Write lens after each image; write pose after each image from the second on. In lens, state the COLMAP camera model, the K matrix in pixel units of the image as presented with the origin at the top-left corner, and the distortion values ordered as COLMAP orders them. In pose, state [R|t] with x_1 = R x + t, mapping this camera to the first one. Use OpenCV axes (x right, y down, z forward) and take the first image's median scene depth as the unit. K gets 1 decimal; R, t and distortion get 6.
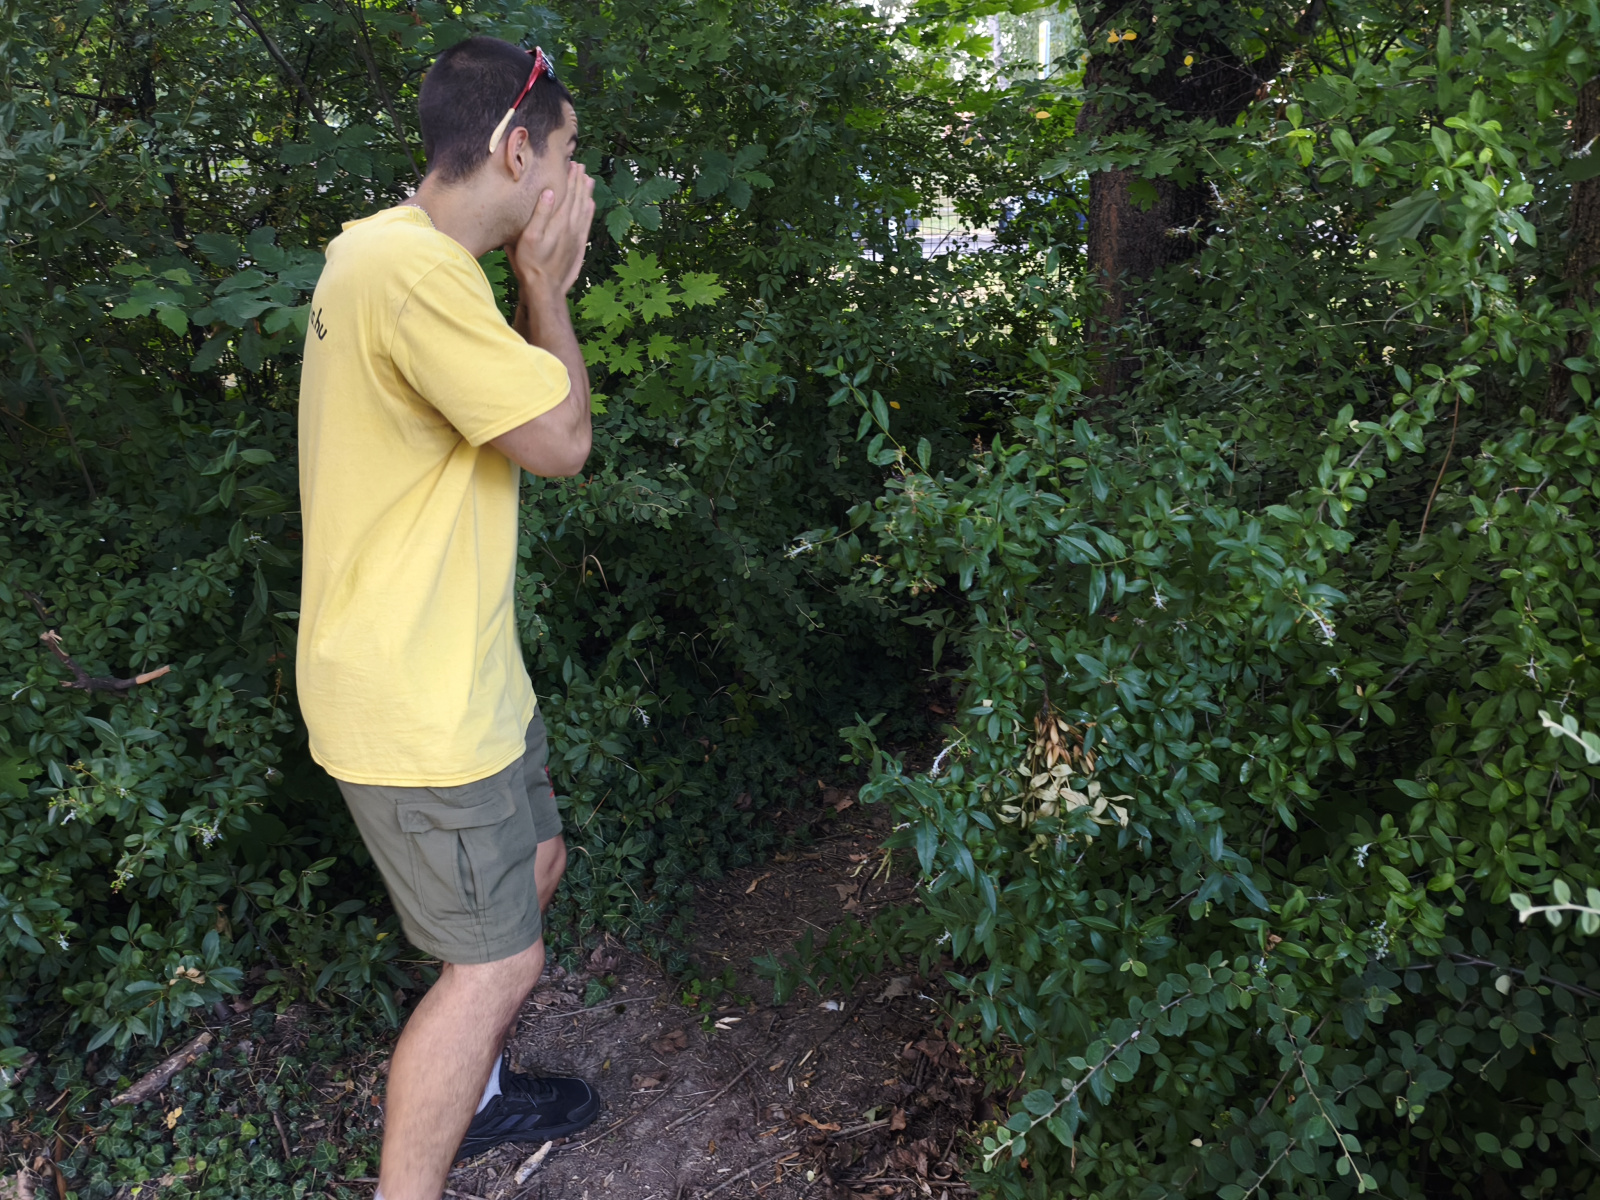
lens RADIAL K [[1285.2, 0, 799.1], [0, 1285.2, 585.7], [0, 0, 1]] dist [0.024382, -0.031317]
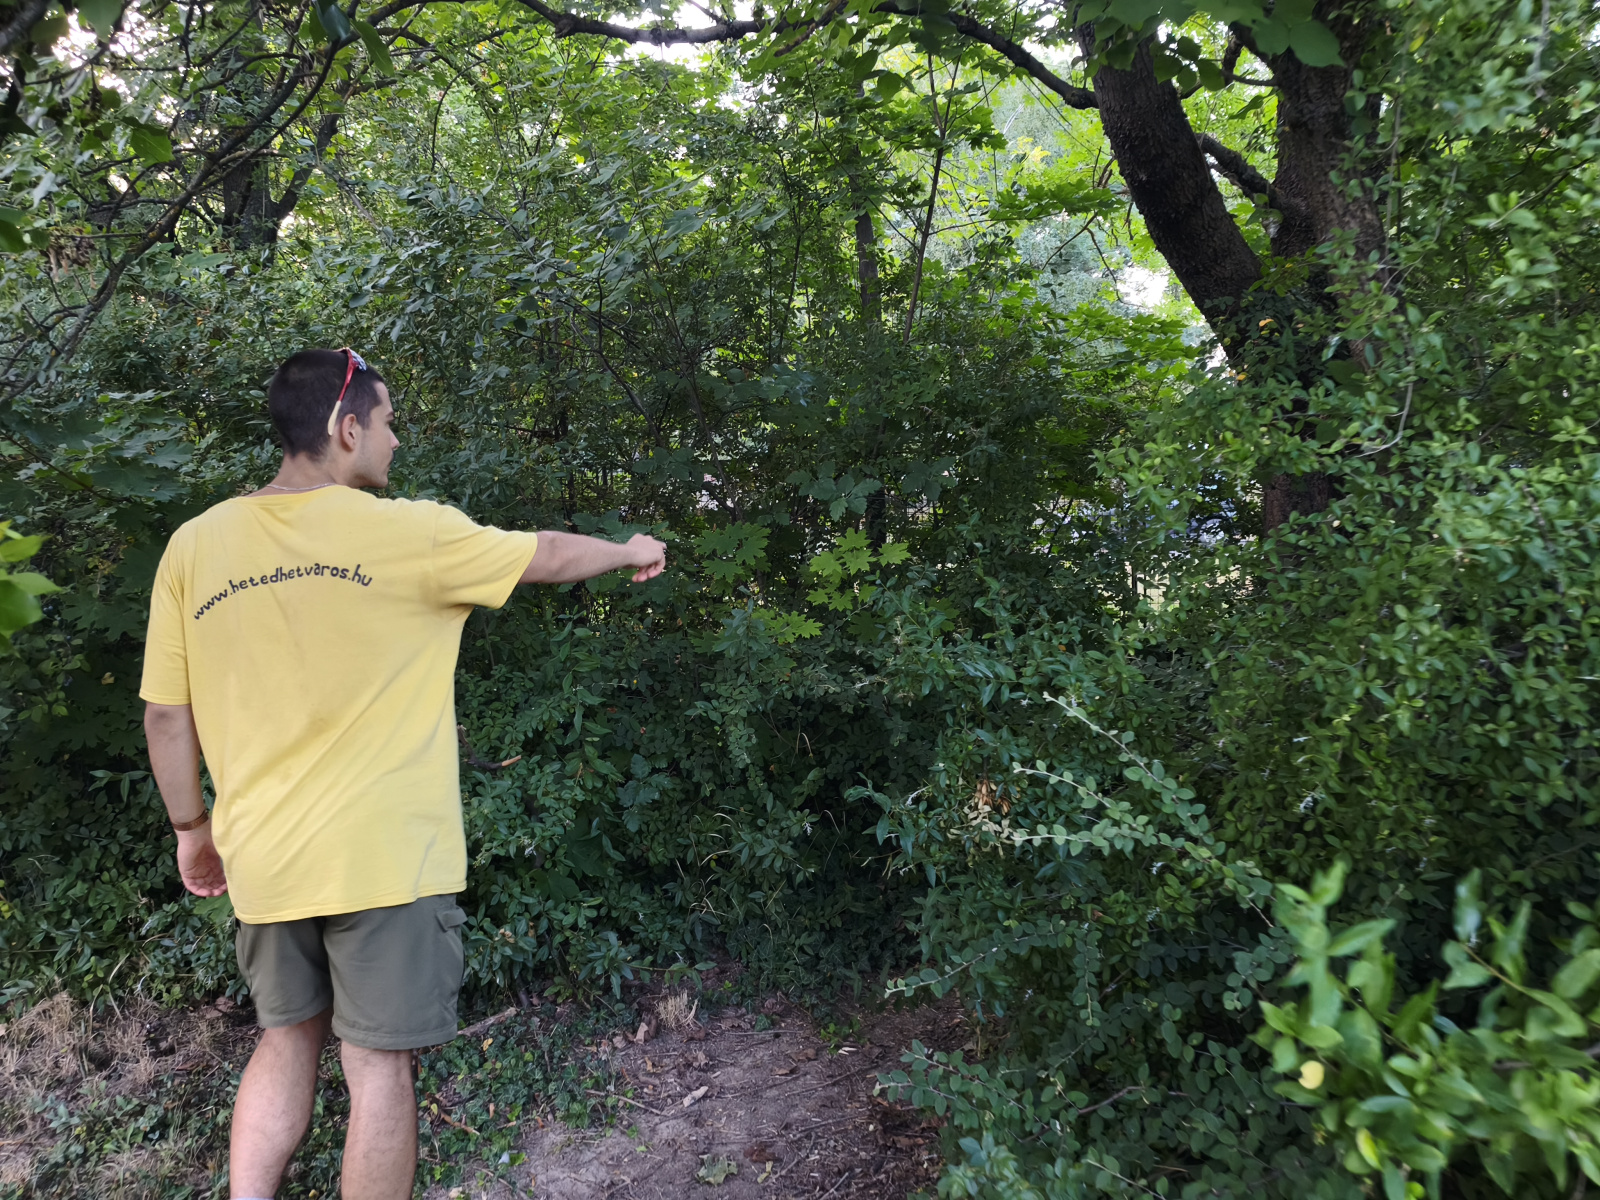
lens RADIAL K [[1285.2, 0, 793.6], [0, 1285.2, 600.2], [0, 0, 1]] dist [0.024382, -0.031317]
pose [[0.960896, 0.024315, -0.275840, 0.318776], [-0.083644, 0.975092, -0.205423, 0.184207], [0.263974, 0.220463, 0.938996, -0.537995]]
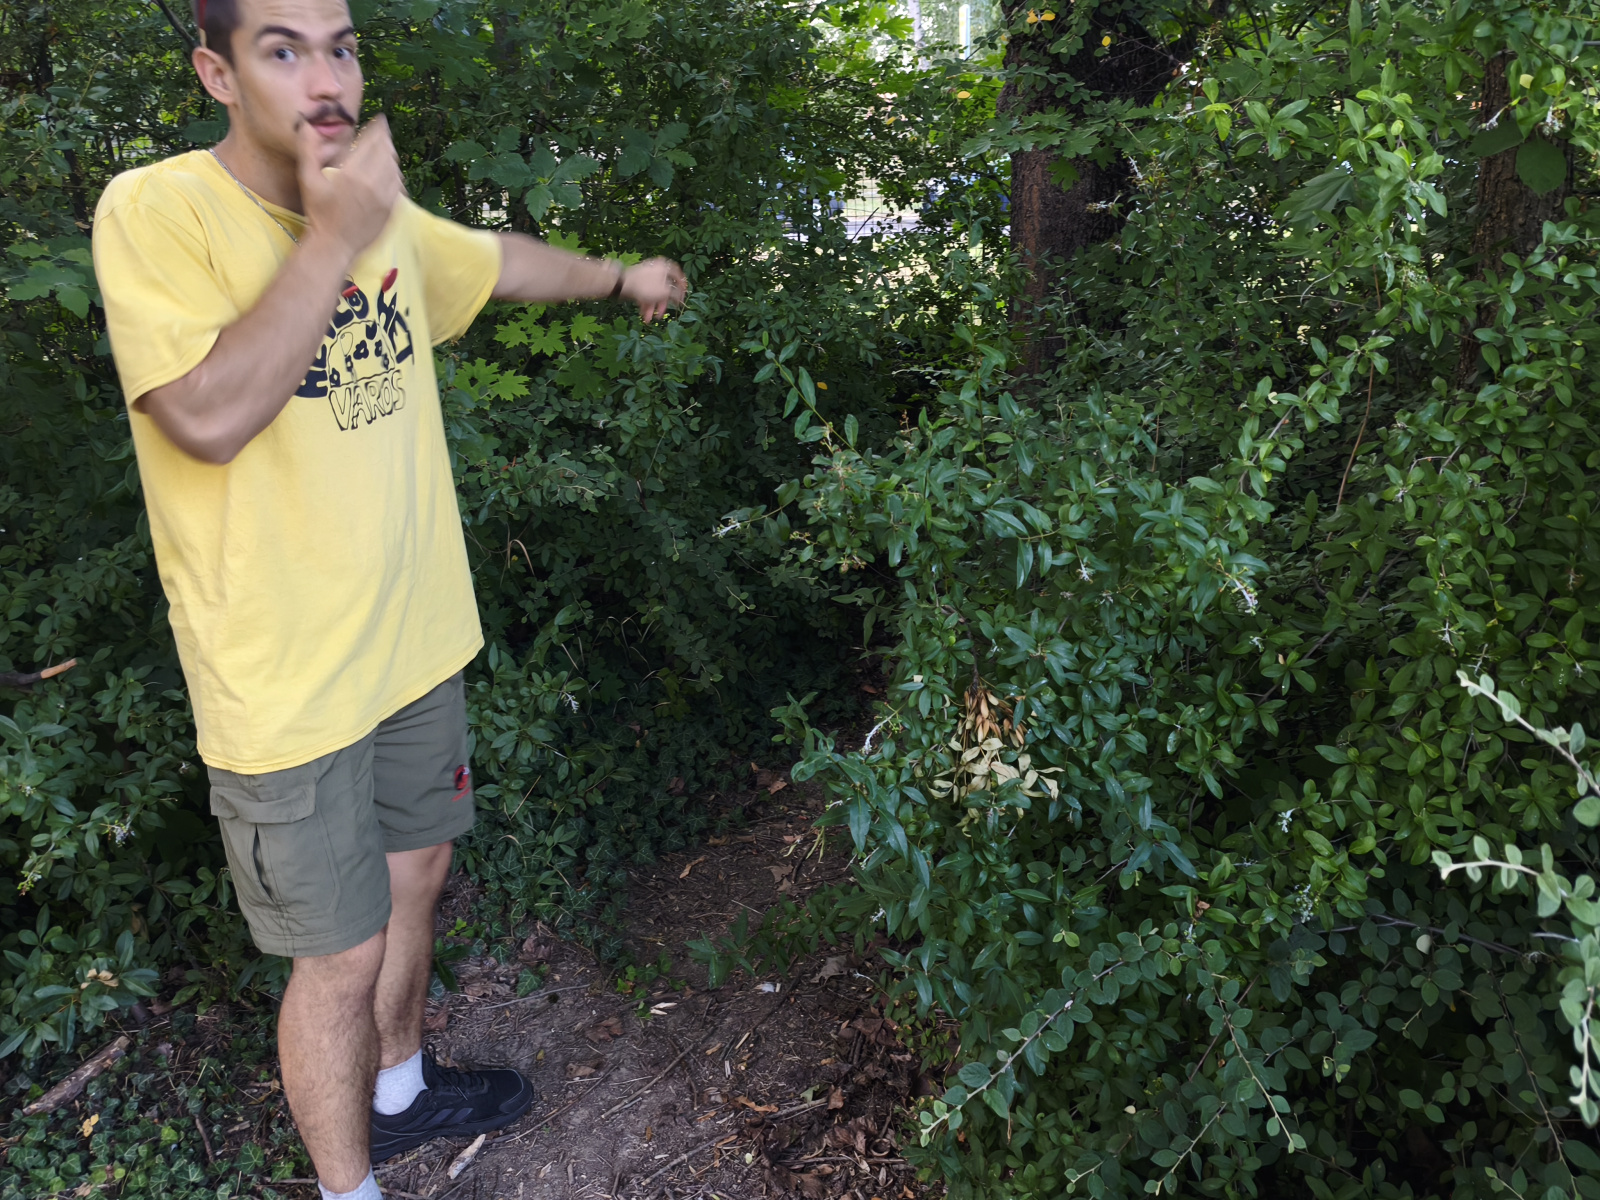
lens RADIAL K [[1285.2, 0, 799.6], [0, 1285.2, 577.2], [0, 0, 1]] dist [0.024382, -0.031317]
pose [[0.998397, -0.016367, 0.054179, 0.001507], [0.016055, 0.999852, 0.006186, 0.003613], [-0.054272, -0.005307, 0.998512, 0.006428]]
